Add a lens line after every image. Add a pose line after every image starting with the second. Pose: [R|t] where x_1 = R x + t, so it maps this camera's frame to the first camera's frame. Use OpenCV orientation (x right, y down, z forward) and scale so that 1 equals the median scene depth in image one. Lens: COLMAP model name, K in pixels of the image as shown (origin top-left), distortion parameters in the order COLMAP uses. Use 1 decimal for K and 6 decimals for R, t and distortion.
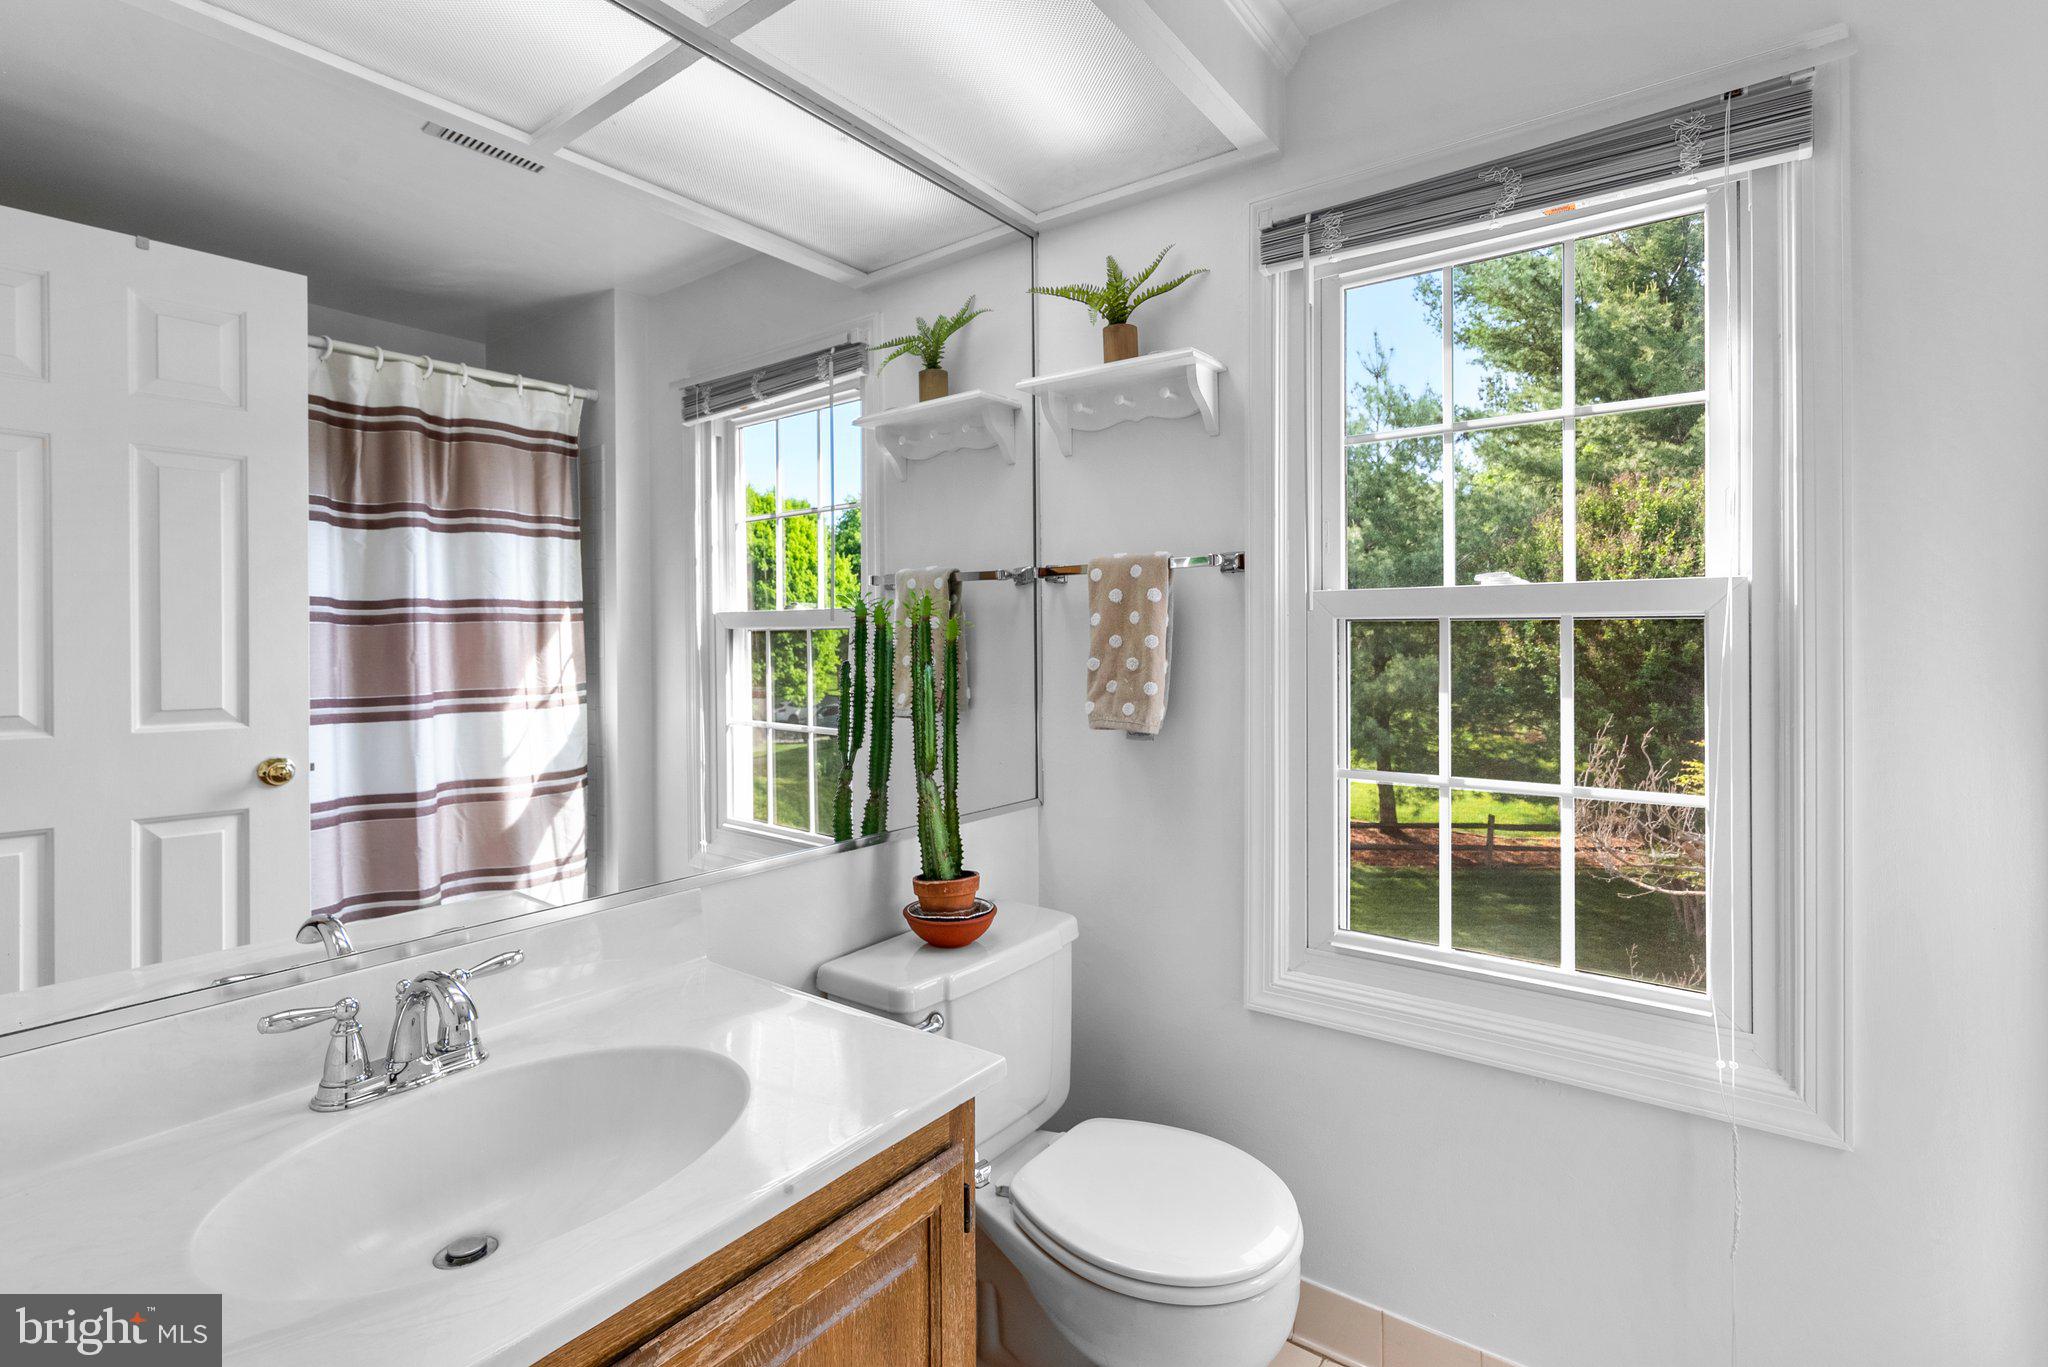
lens RADIAL K [[933.5, 0, 1026.1], [0, 933.5, 657.0], [0, 0, 1]] dist [-0.000281, 0.000463]
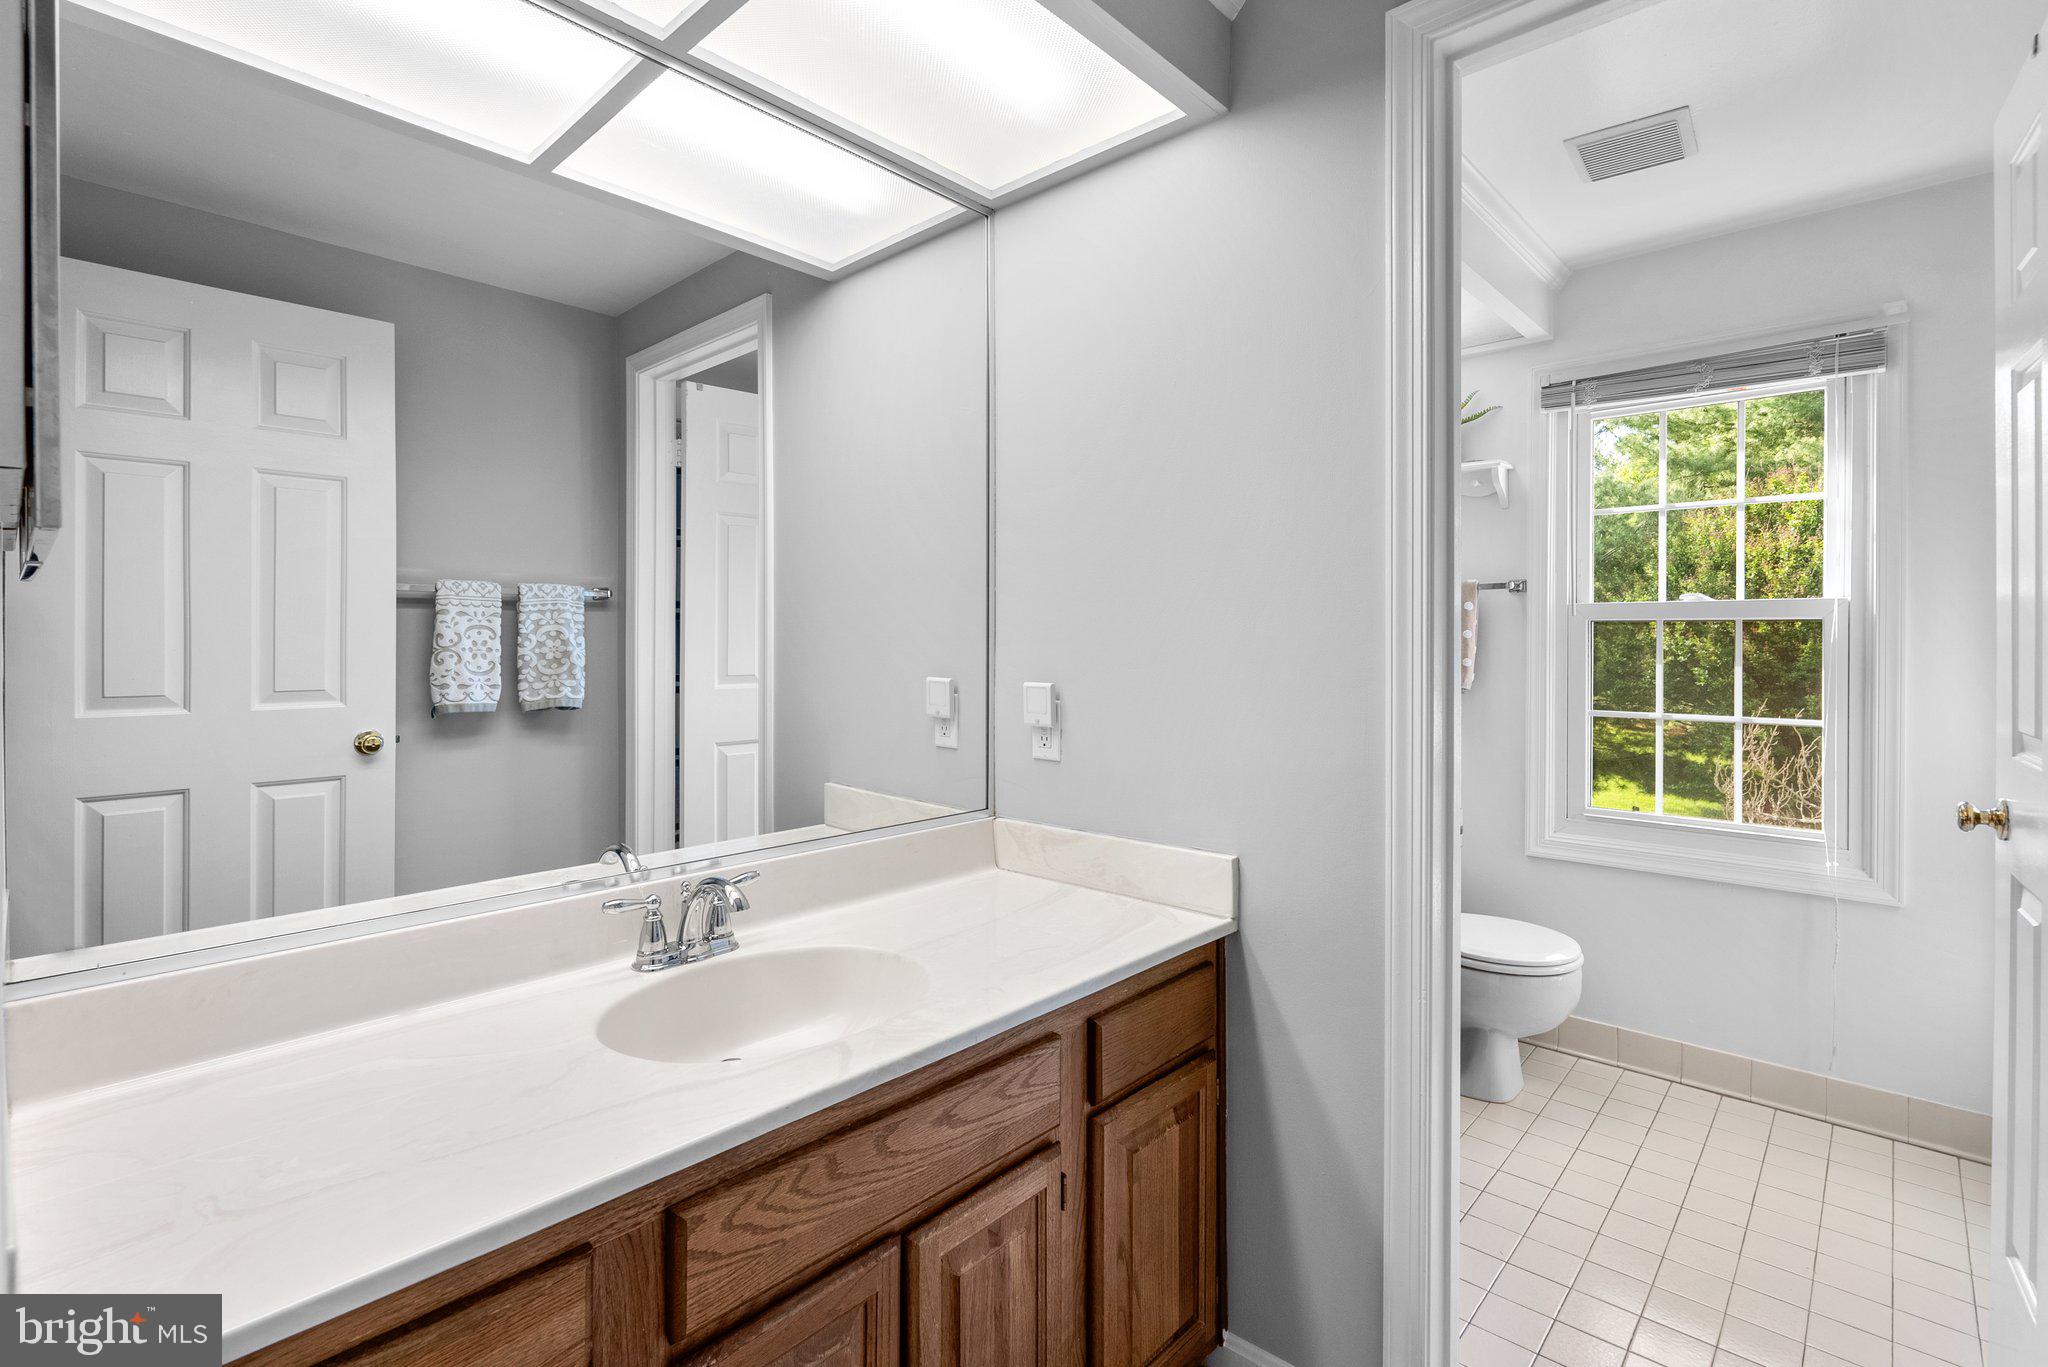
lens RADIAL K [[933.5, 0, 1026.1], [0, 933.5, 657.0], [0, 0, 1]] dist [-0.000281, 0.000463]
pose [[0.993935, 0.003611, -0.109909, -0.497560], [-0.002797, 0.999967, 0.007562, 0.014852], [0.109933, -0.007209, 0.993913, -0.793677]]
